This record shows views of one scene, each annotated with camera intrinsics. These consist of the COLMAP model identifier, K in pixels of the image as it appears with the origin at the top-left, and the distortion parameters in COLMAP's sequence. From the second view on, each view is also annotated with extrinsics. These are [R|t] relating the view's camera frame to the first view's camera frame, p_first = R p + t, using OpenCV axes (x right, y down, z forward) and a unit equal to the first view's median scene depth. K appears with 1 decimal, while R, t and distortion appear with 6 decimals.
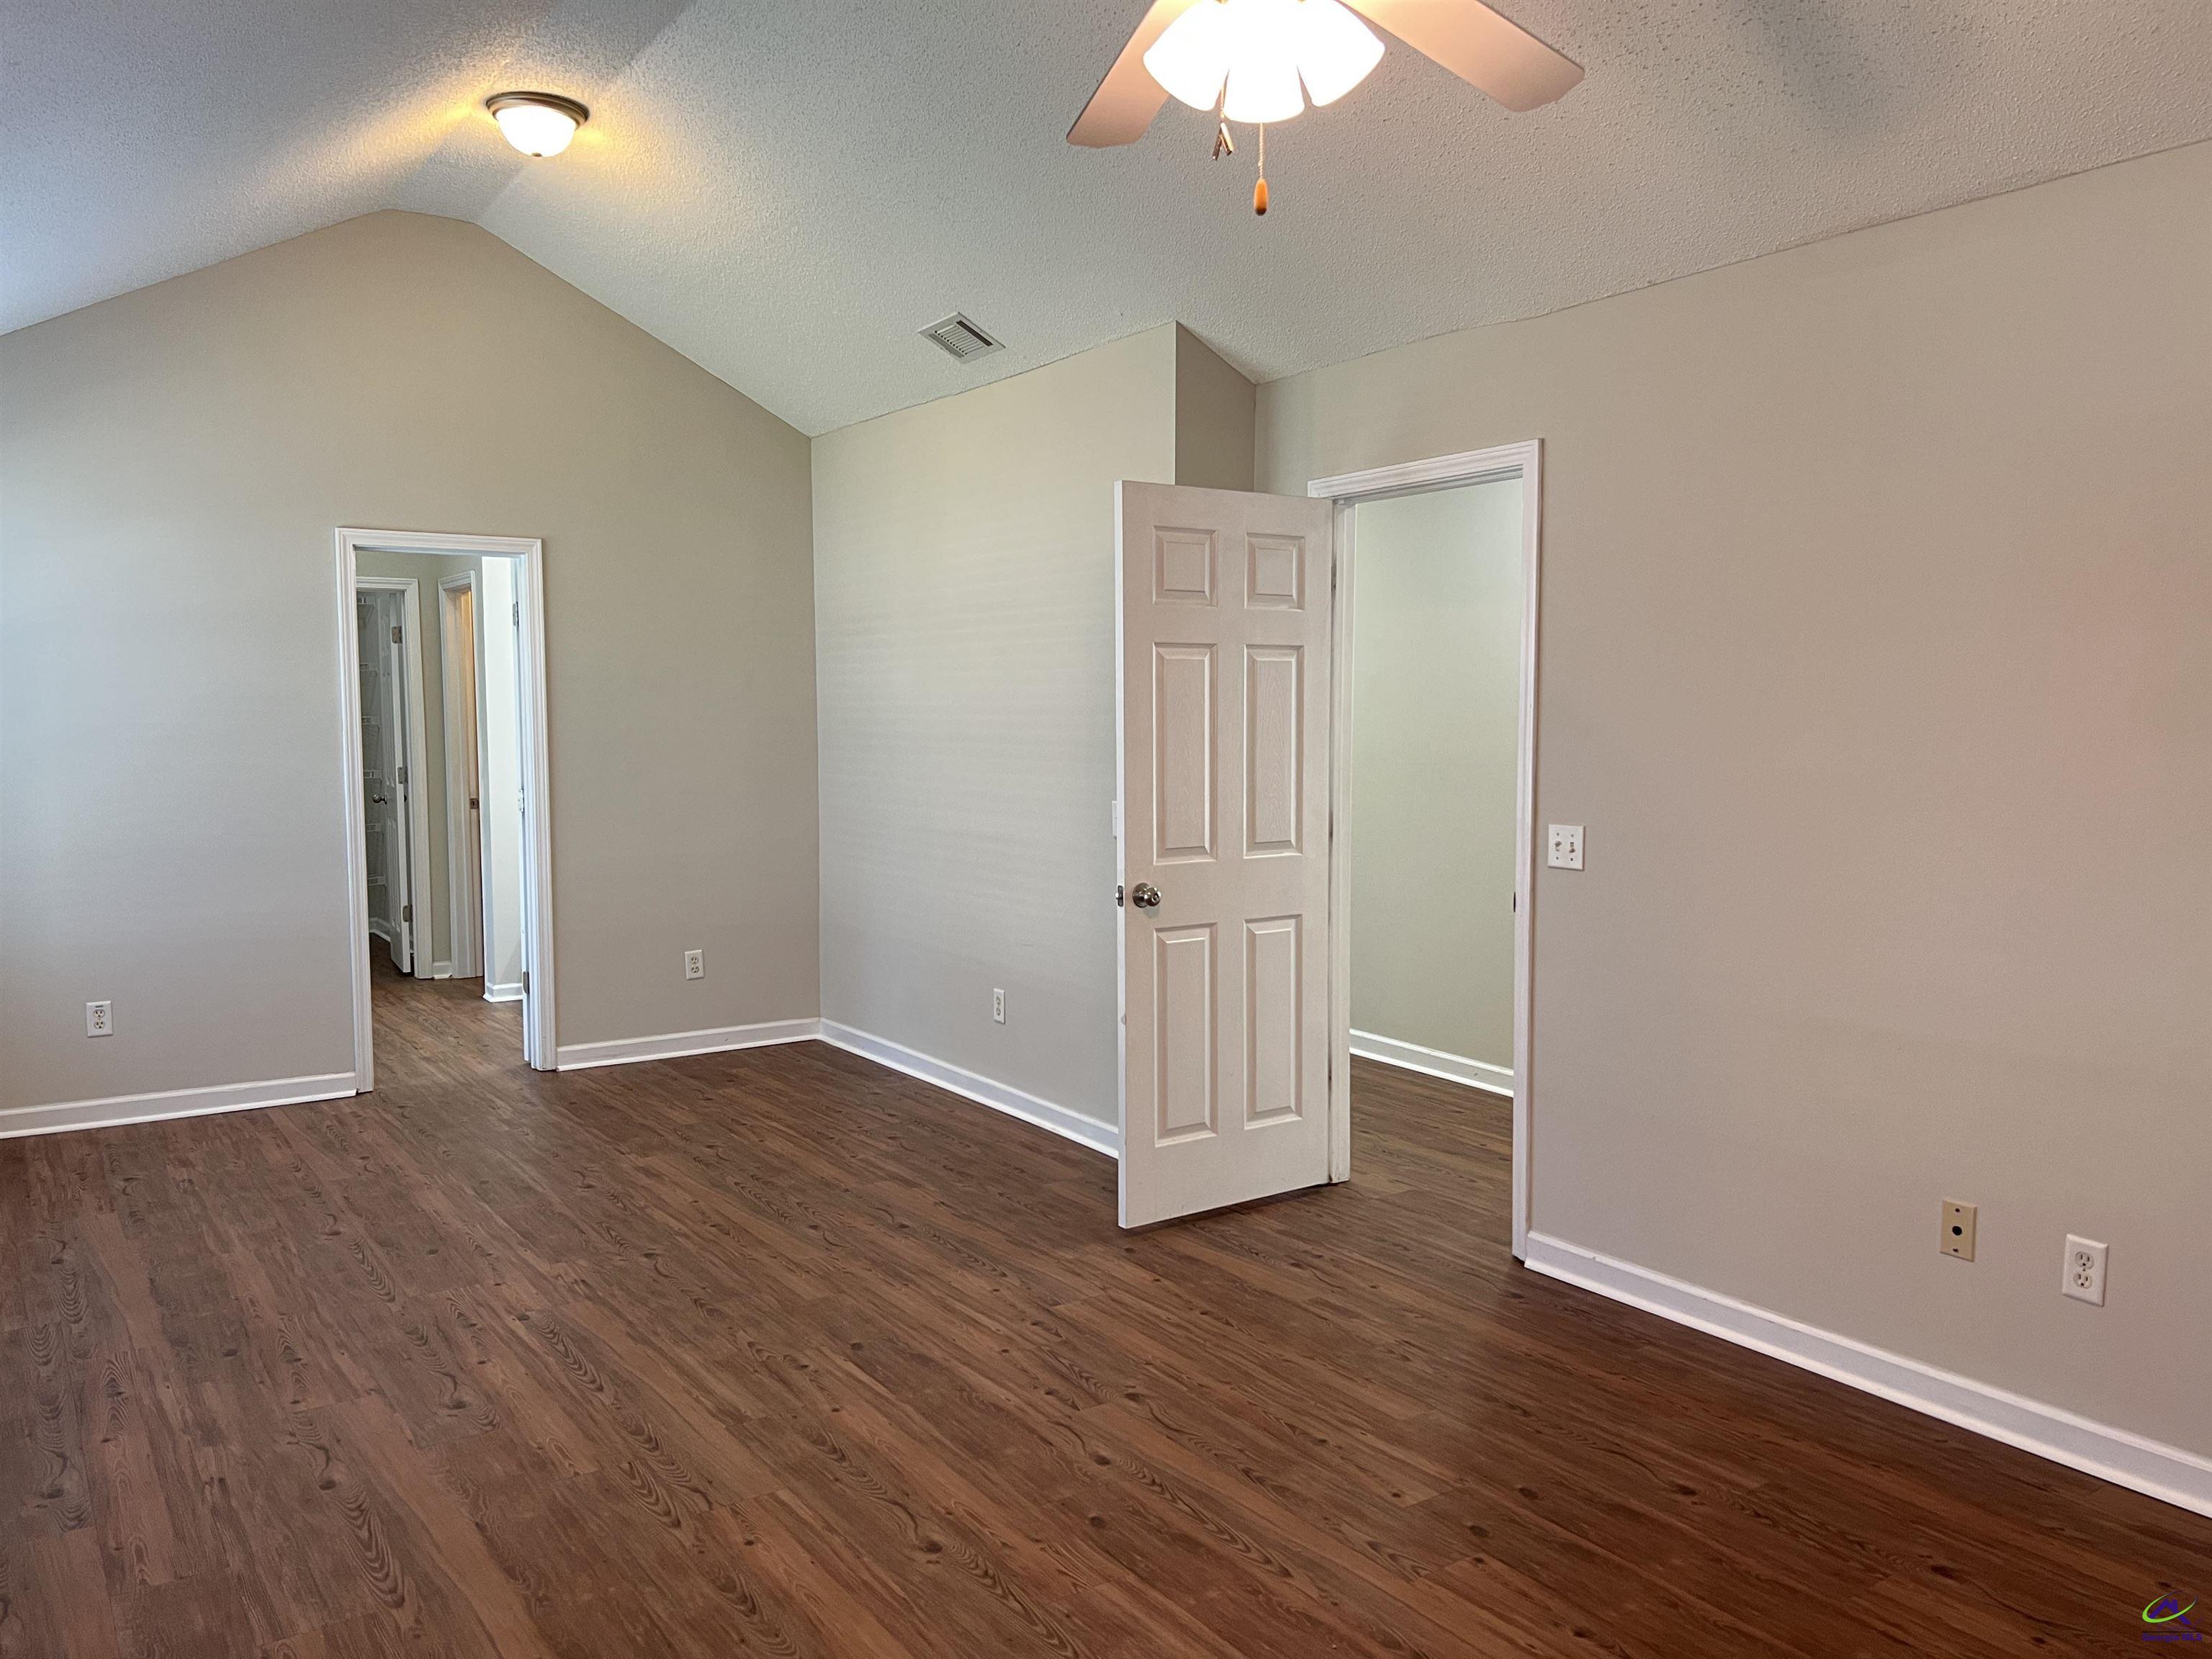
lens RADIAL K [[1663.6, 0, 1123.2], [0, 1663.6, 834.3], [0, 0, 1]] dist [0.078841, -0.096205]
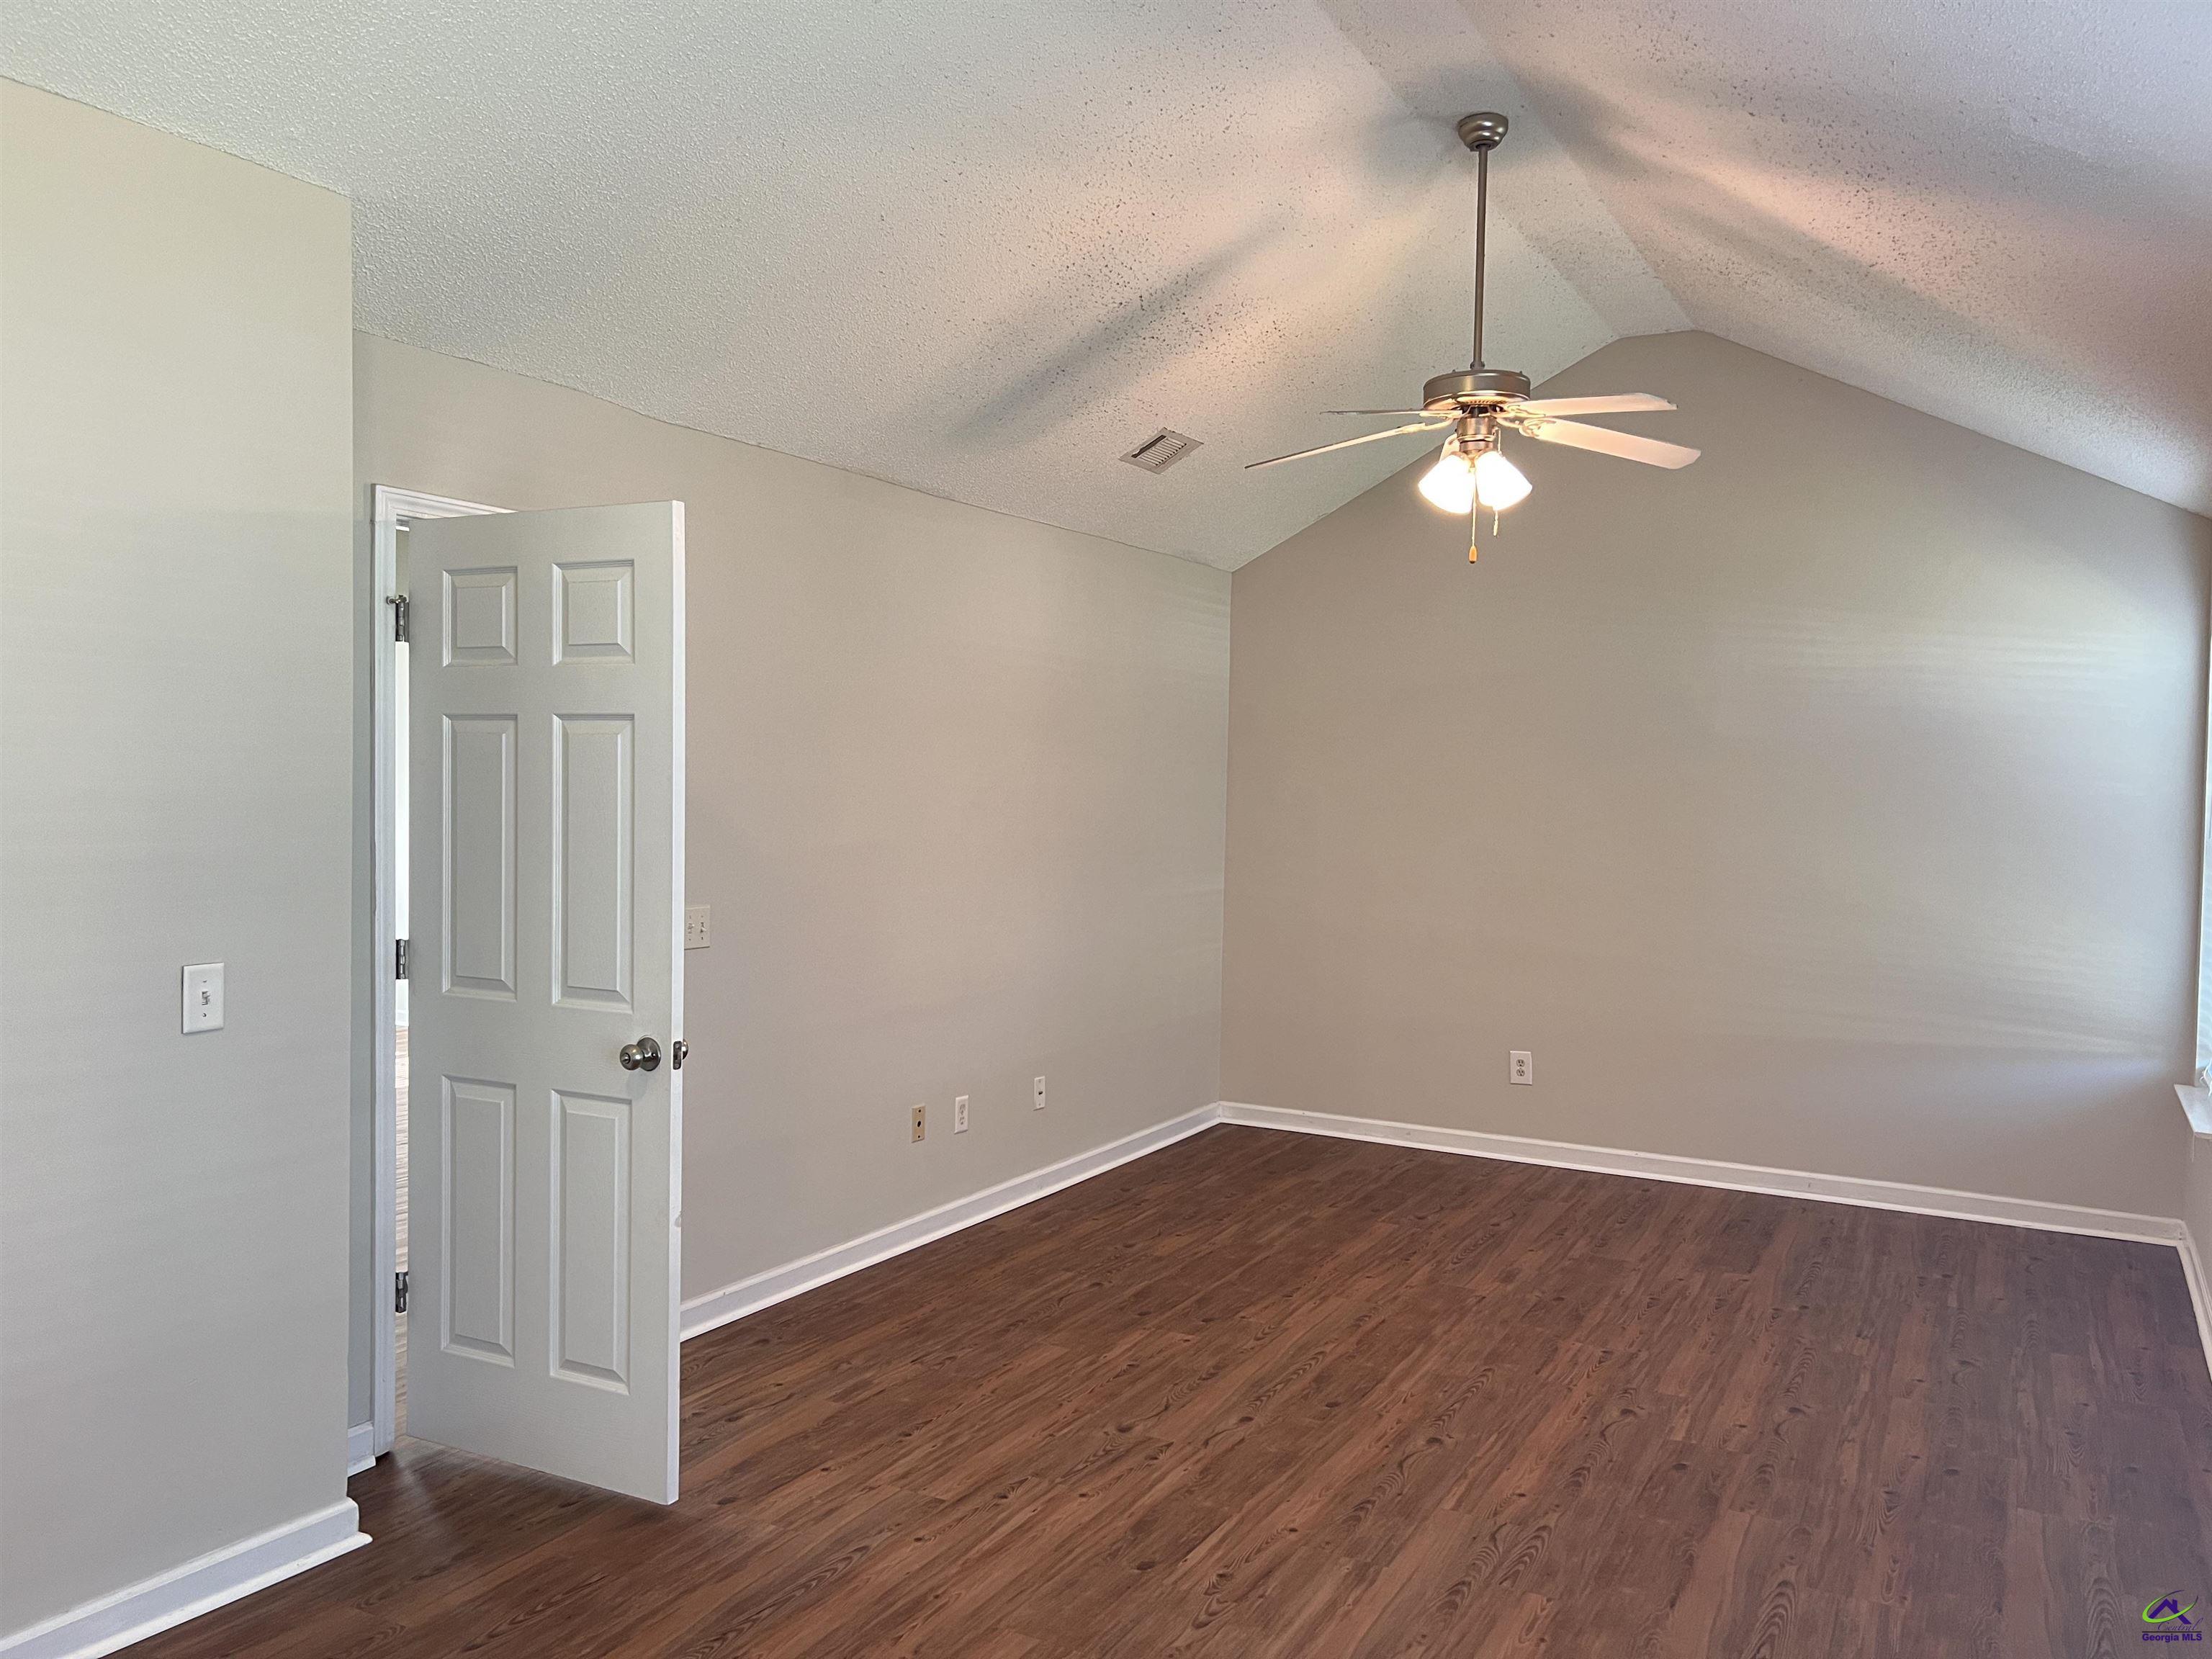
lens RADIAL K [[1668.2, 0, 1123.1], [0, 1668.2, 836.3], [0, 0, 1]] dist [0.060526, -0.075938]
pose [[-0.454225, -0.032473, 0.890295, -0.779783], [0.052678, 0.996608, 0.063227, -0.099985], [-0.889328, 0.075618, -0.450973, 1.187799]]
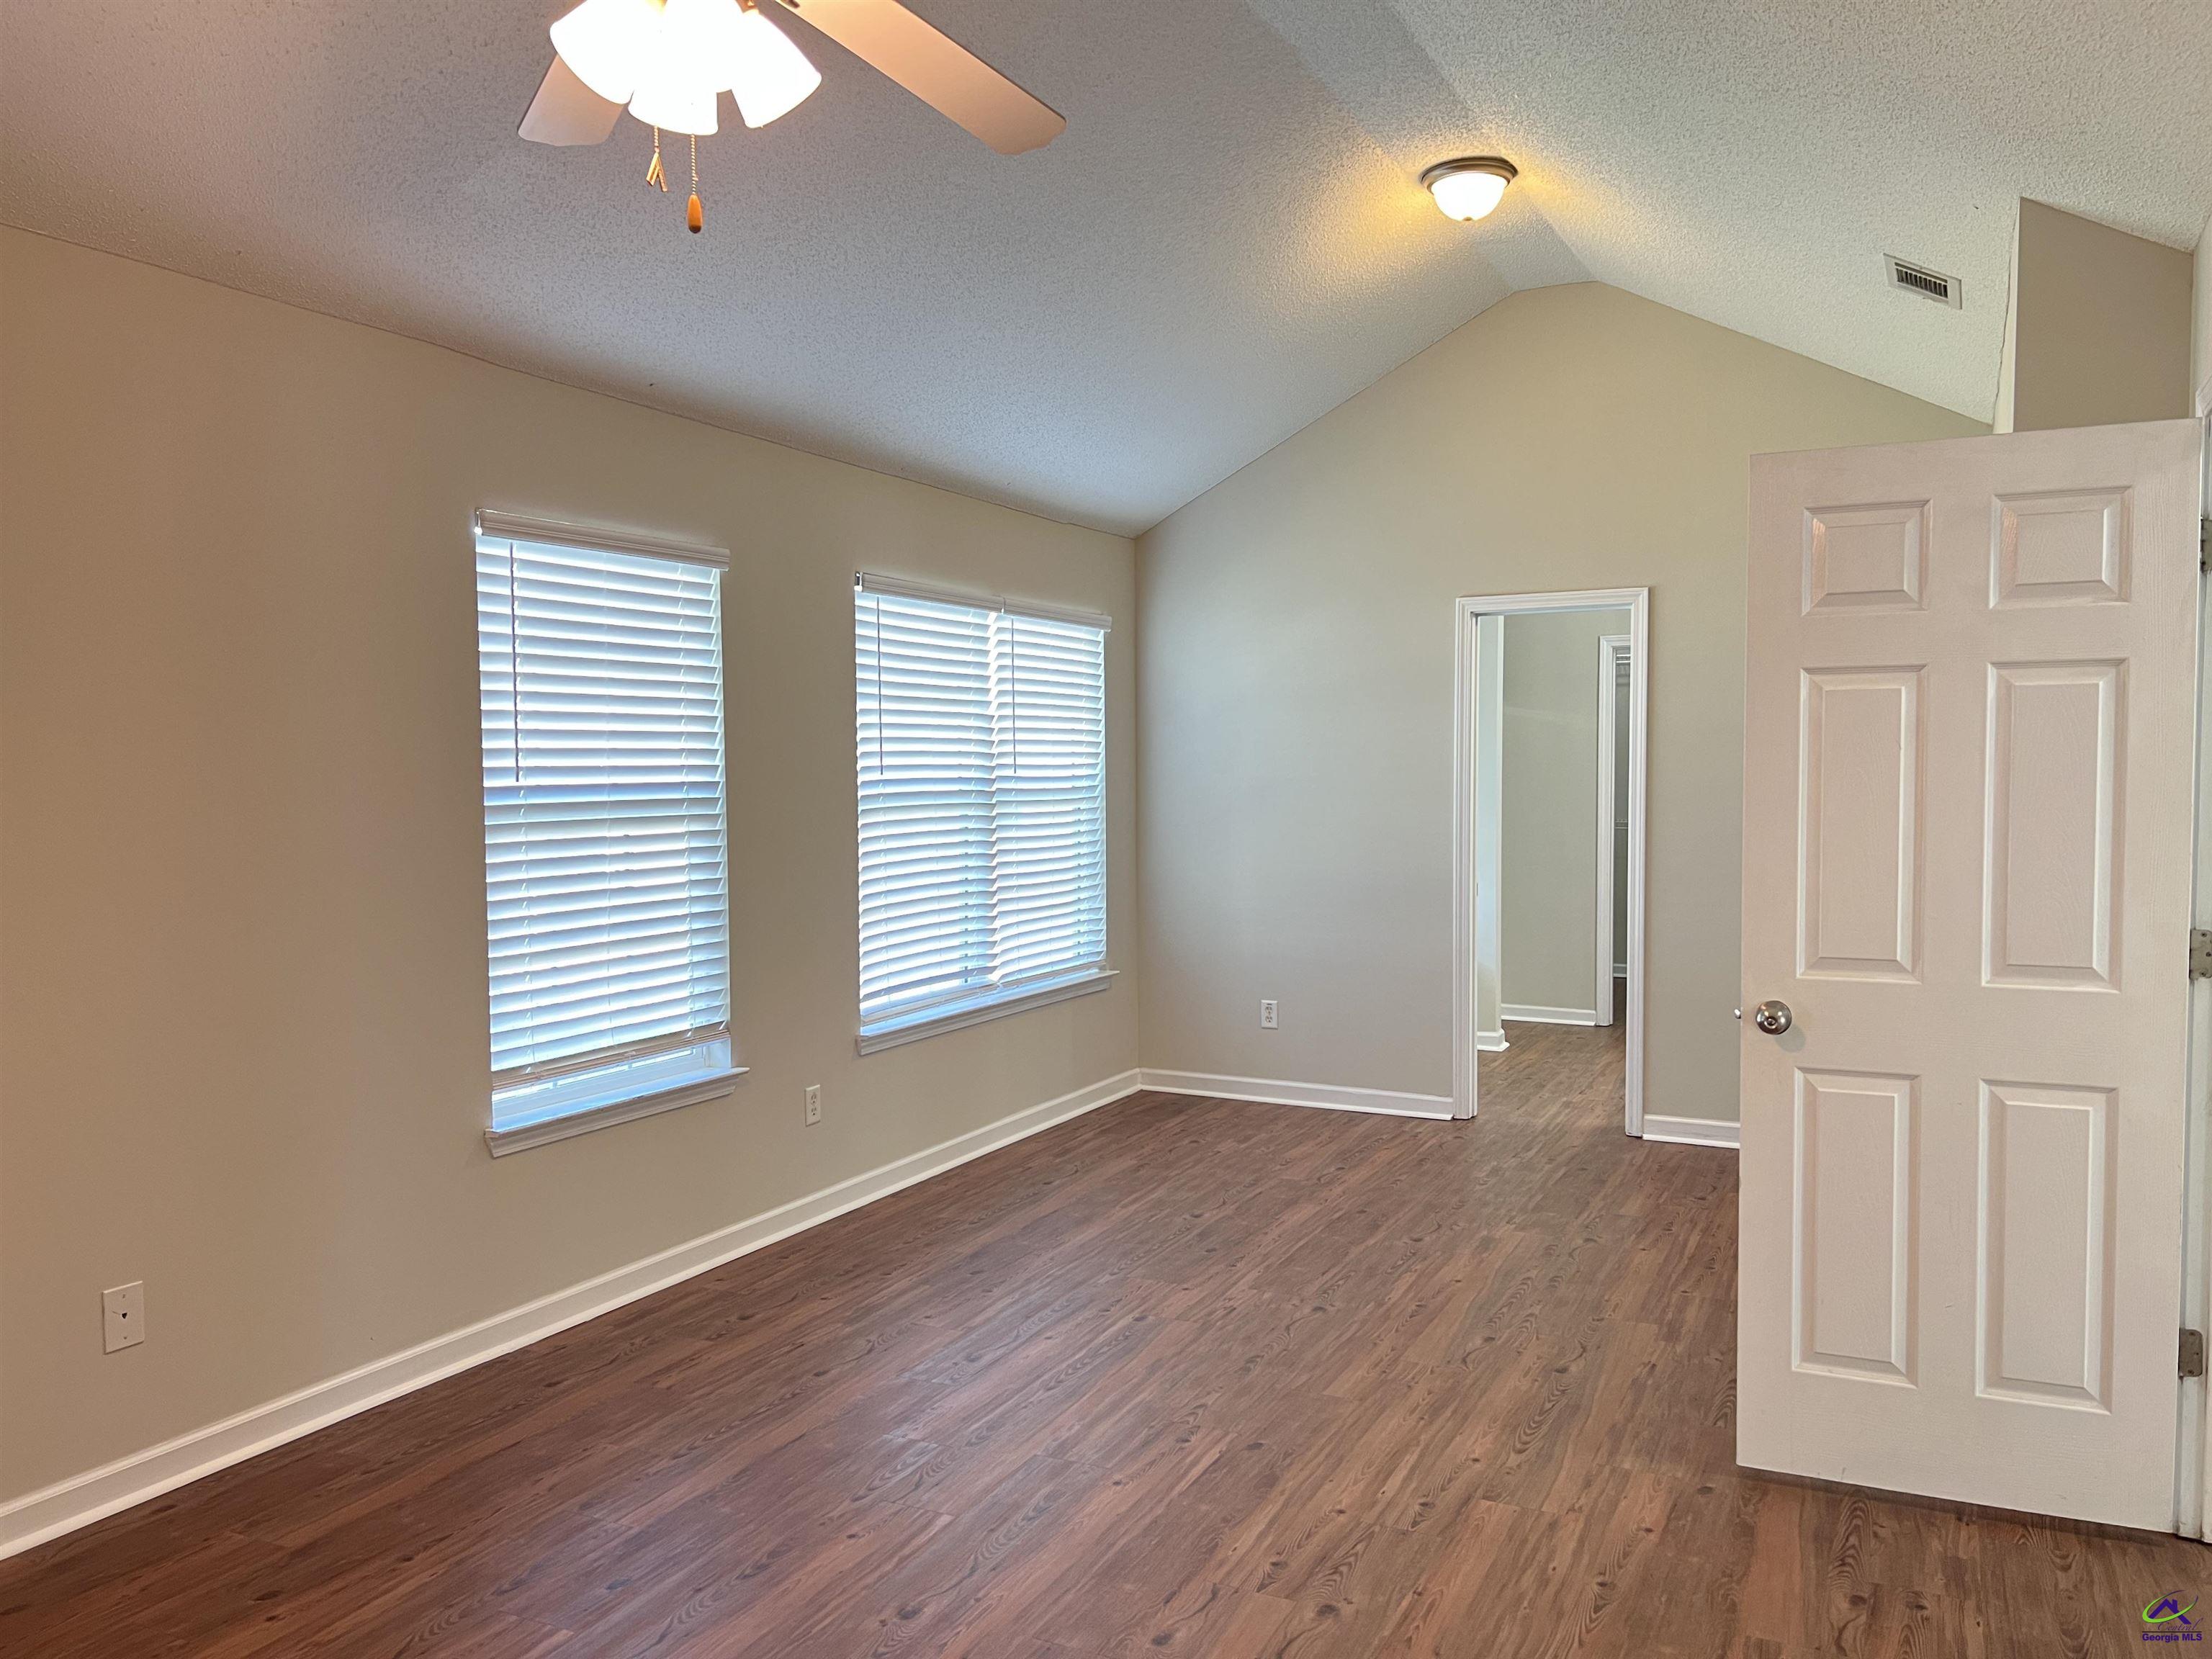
lens RADIAL K [[1663.6, 0, 1123.2], [0, 1663.6, 834.3], [0, 0, 1]] dist [0.078841, -0.096205]
pose [[0.491140, 0.034925, -0.870380, 0.528067], [-0.061098, 0.998116, 0.005573, -0.030634], [0.868935, 0.050441, 0.492349, 0.399550]]
